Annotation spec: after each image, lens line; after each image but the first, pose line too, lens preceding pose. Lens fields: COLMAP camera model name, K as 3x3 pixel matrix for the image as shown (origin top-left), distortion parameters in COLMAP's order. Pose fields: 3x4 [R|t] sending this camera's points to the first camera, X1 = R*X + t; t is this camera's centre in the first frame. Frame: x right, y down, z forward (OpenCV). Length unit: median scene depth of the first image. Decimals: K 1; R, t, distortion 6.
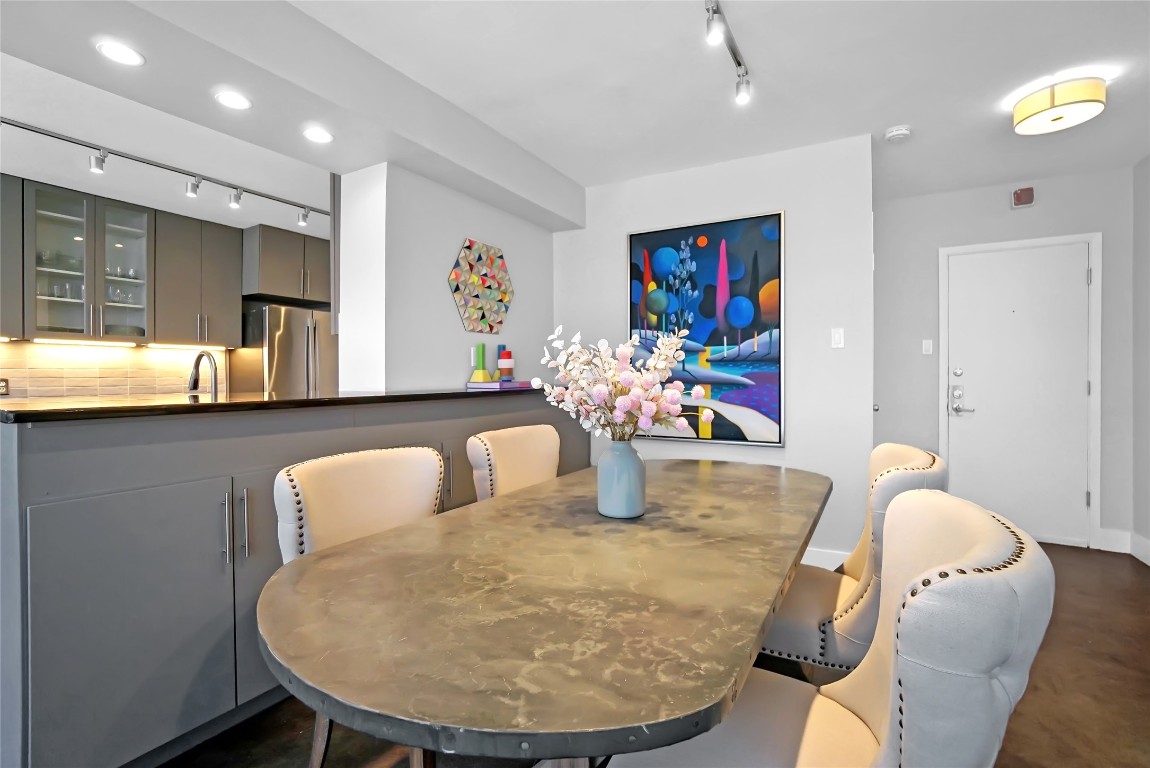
lens RADIAL K [[531.8, 0, 554.3], [0, 531.8, 385.2], [0, 0, 1]] dist [-0.072232, 0.033345]
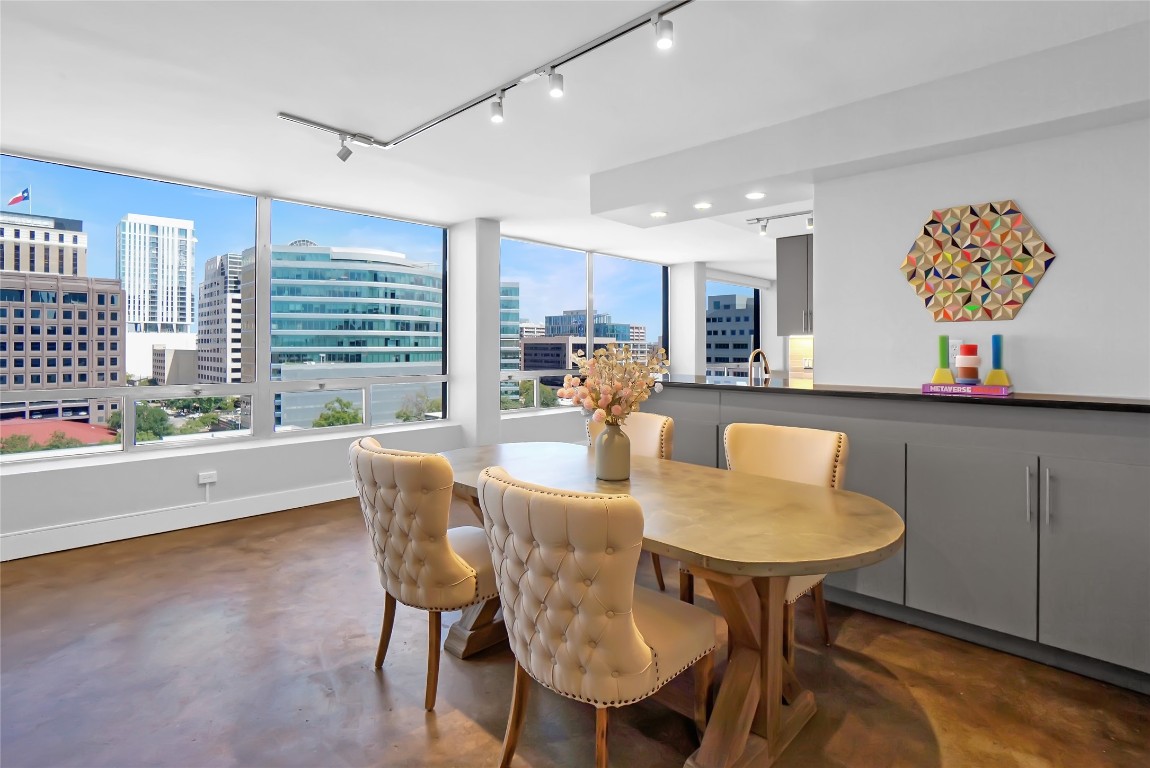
lens RADIAL K [[575.7, 0, 580.7], [0, 575.7, 345.1], [0, 0, 1]] dist [-0.033073, 0.001206]
pose [[-0.214717, 0.001631, -0.976675, 0.784185], [-0.023392, 0.999703, 0.006812, -0.053366], [0.976396, 0.024309, -0.214615, 0.604754]]
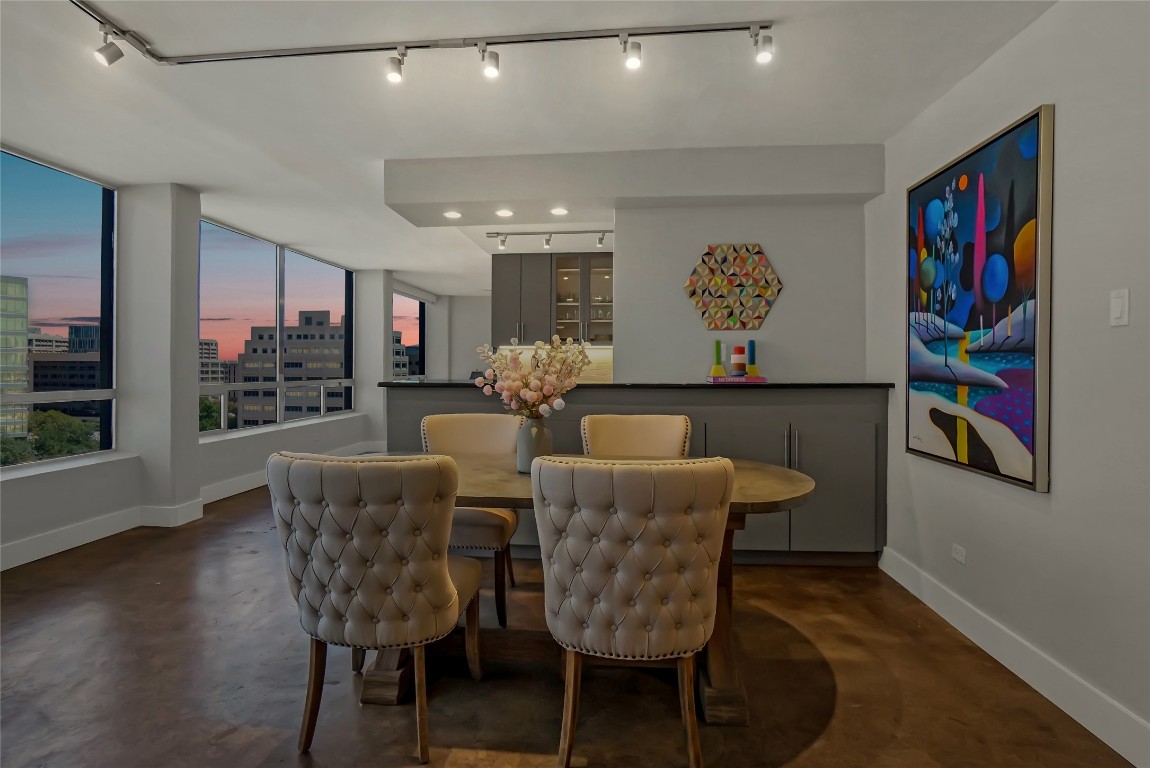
lens RADIAL K [[581.6, 0, 569.0], [0, 581.6, 368.8], [0, 0, 1]] dist [-0.028177, 0.001148]
pose [[0.434955, 0.008623, -0.900411, 0.748871], [-0.022527, 0.999745, -0.001307, -0.011224], [0.900170, 0.020852, 0.435038, 0.200342]]
